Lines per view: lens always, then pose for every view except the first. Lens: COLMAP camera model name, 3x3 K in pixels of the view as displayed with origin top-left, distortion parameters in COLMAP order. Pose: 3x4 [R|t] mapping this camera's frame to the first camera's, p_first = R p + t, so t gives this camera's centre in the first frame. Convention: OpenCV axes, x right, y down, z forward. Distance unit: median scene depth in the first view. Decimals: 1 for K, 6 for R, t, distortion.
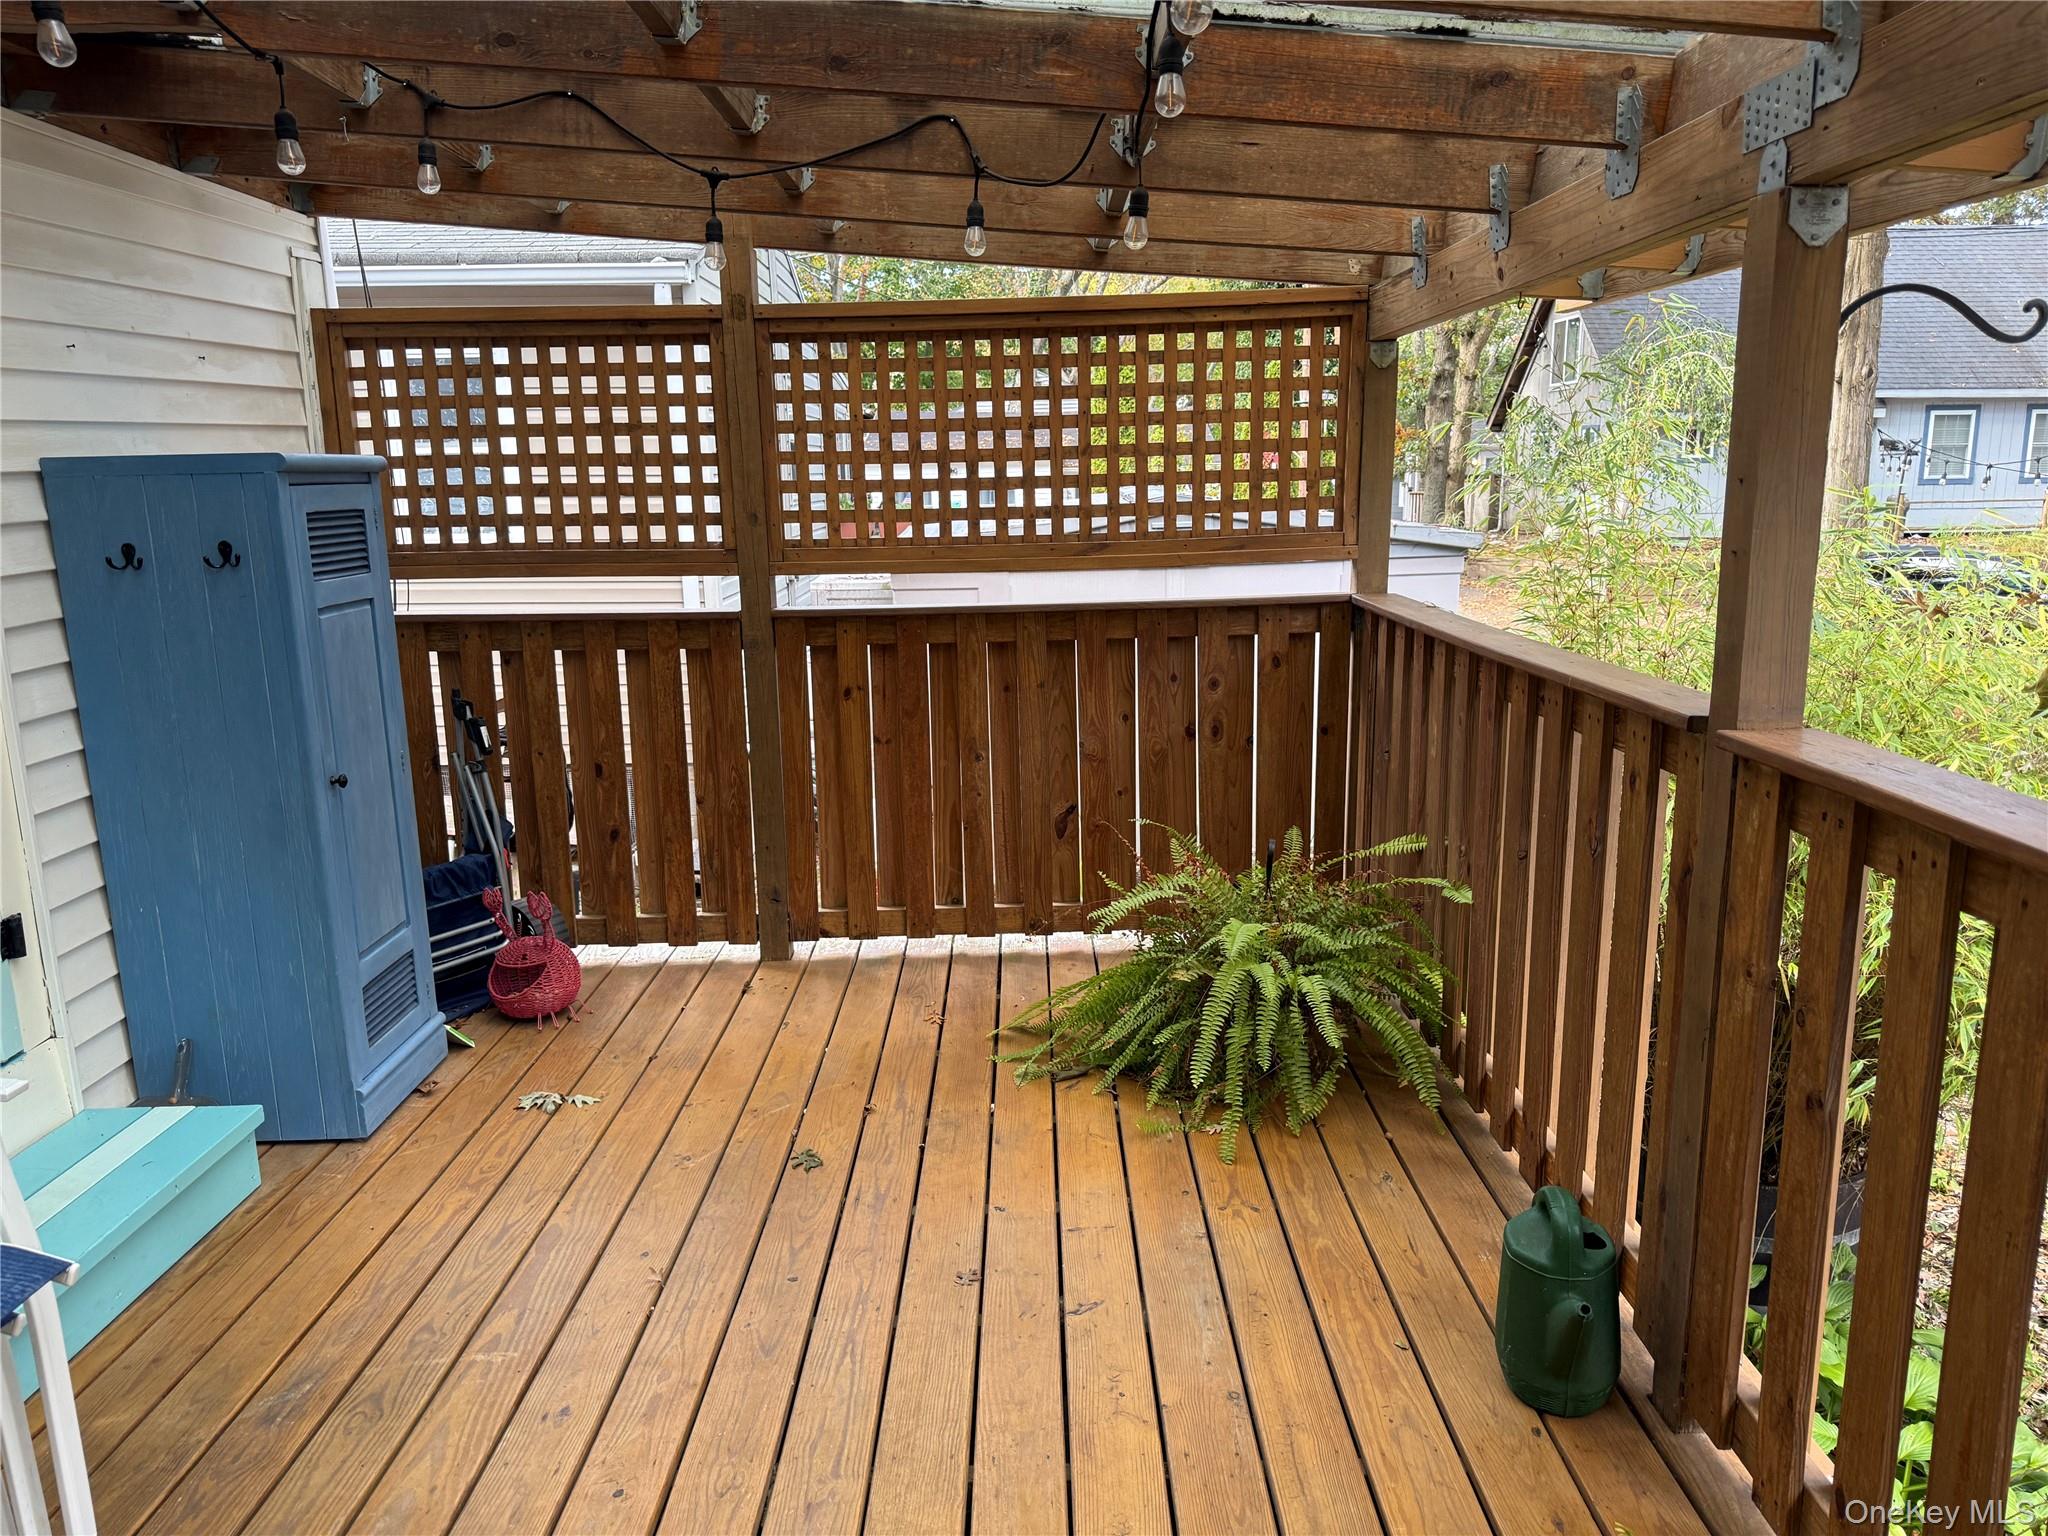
lens RADIAL K [[1407.3, 0, 1037.2], [0, 1407.3, 764.4], [0, 0, 1]] dist [0.015118, -0.011061]
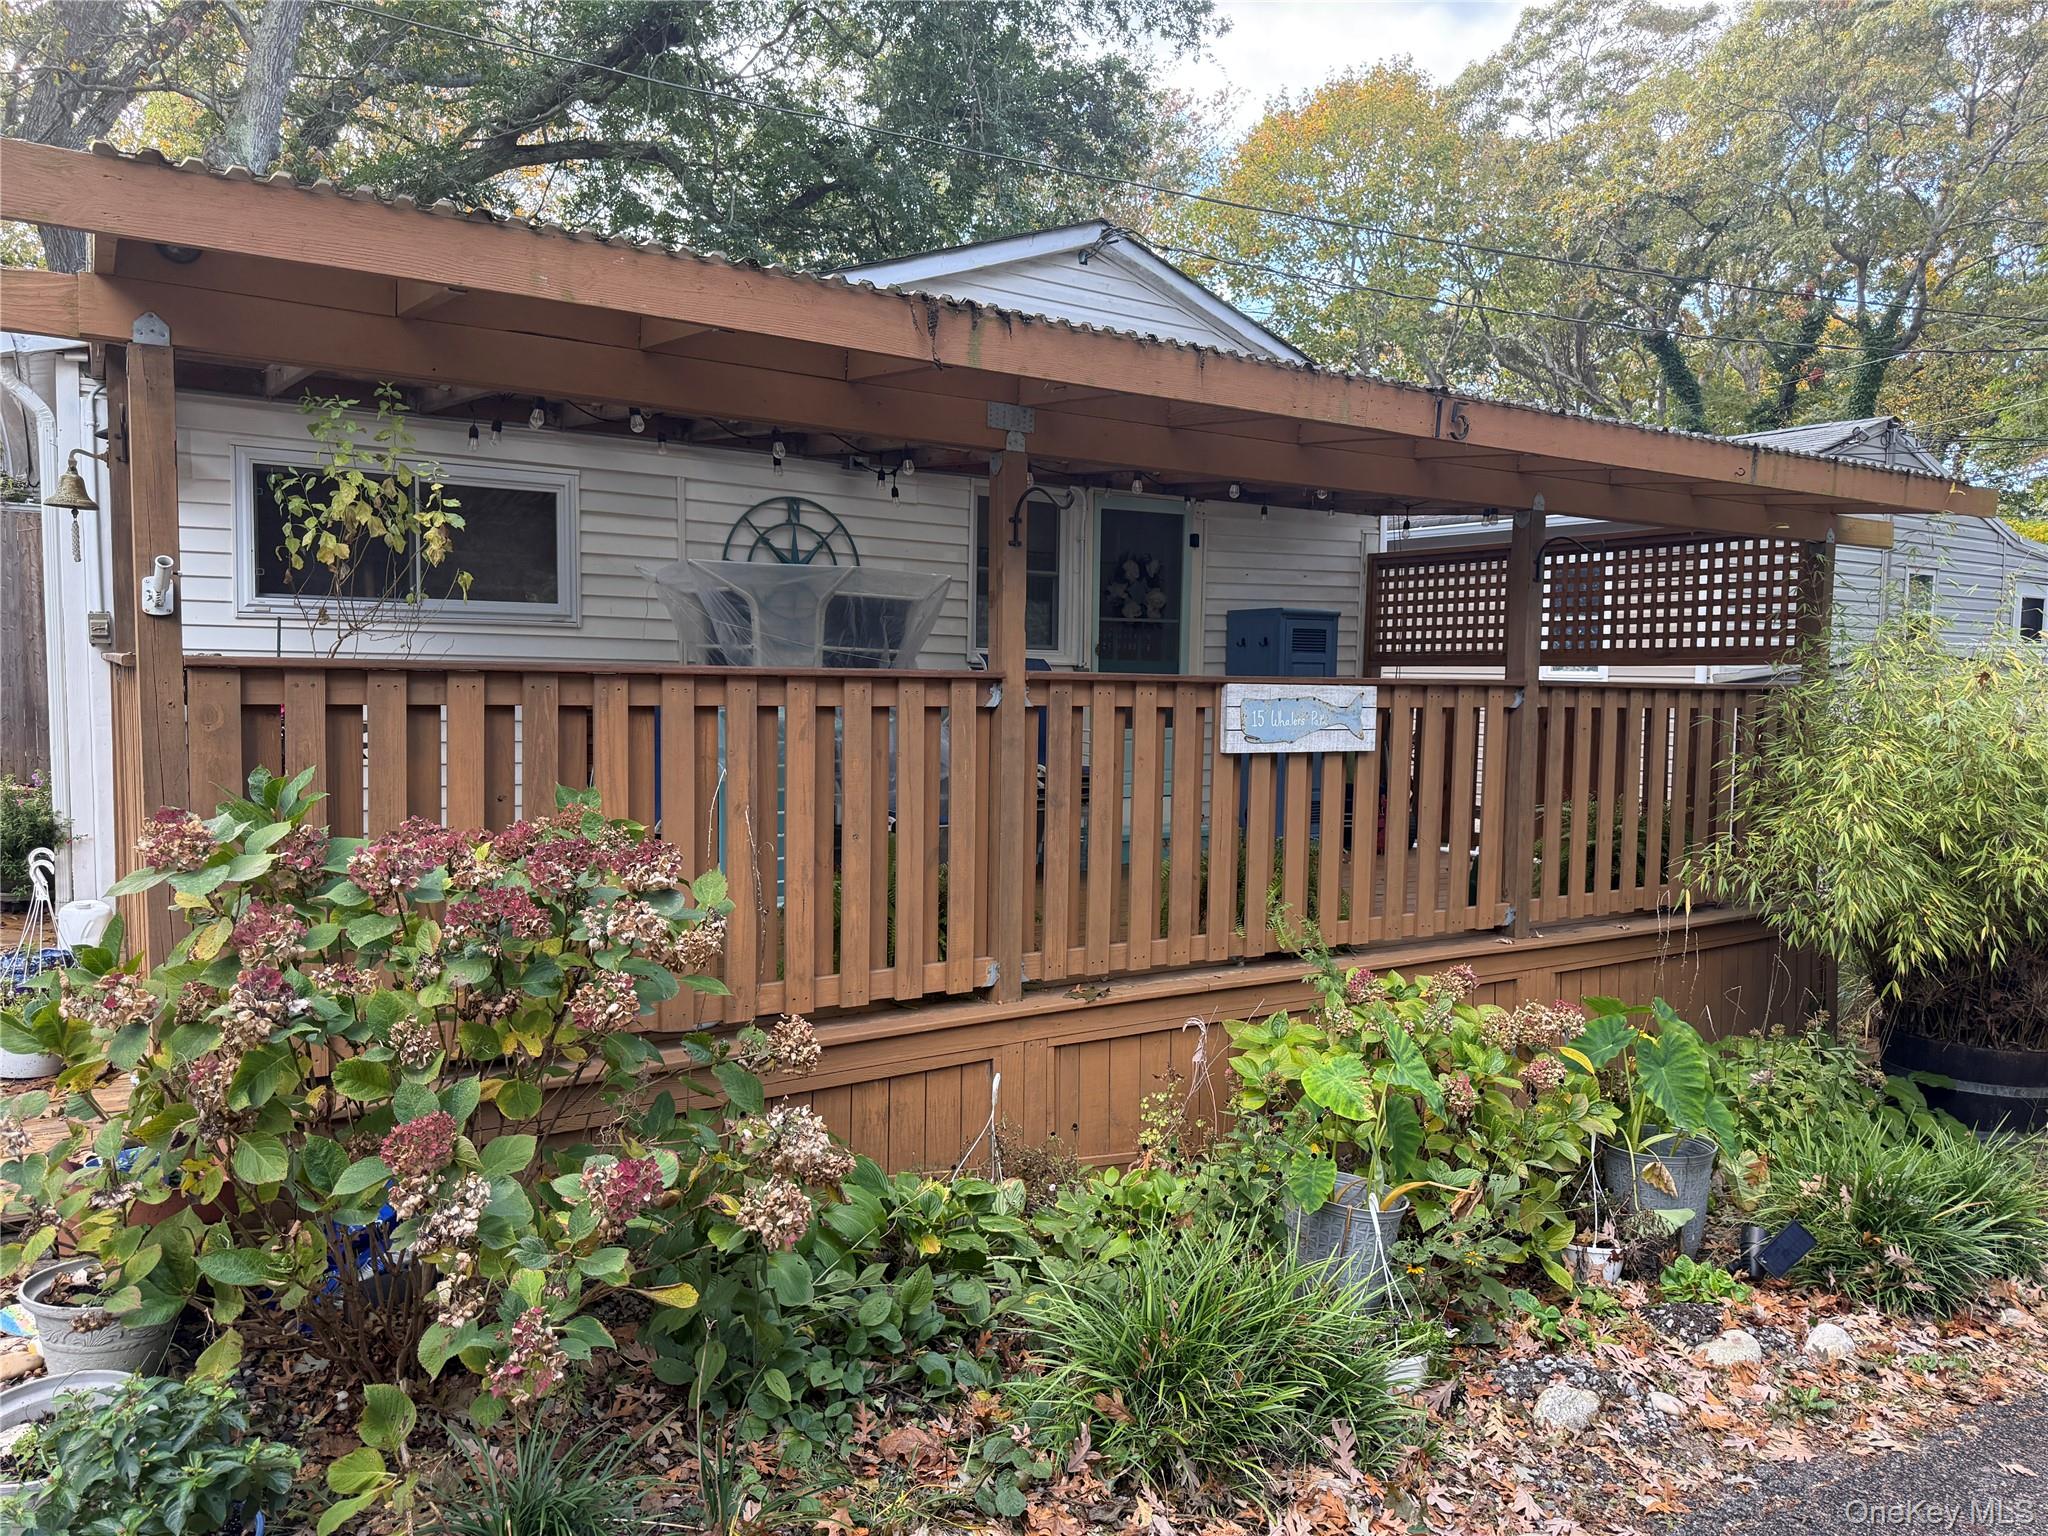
lens RADIAL K [[1397.7, 0, 1024.0], [0, 1397.7, 768.0], [0, 0, 1]] dist [0.078071, -0.092238]
pose [[0.540320, 0.079467, -0.837699, 1.196436], [-0.192533, 0.980796, -0.031143, 0.224497], [0.819137, 0.178112, 0.545244, -0.729577]]
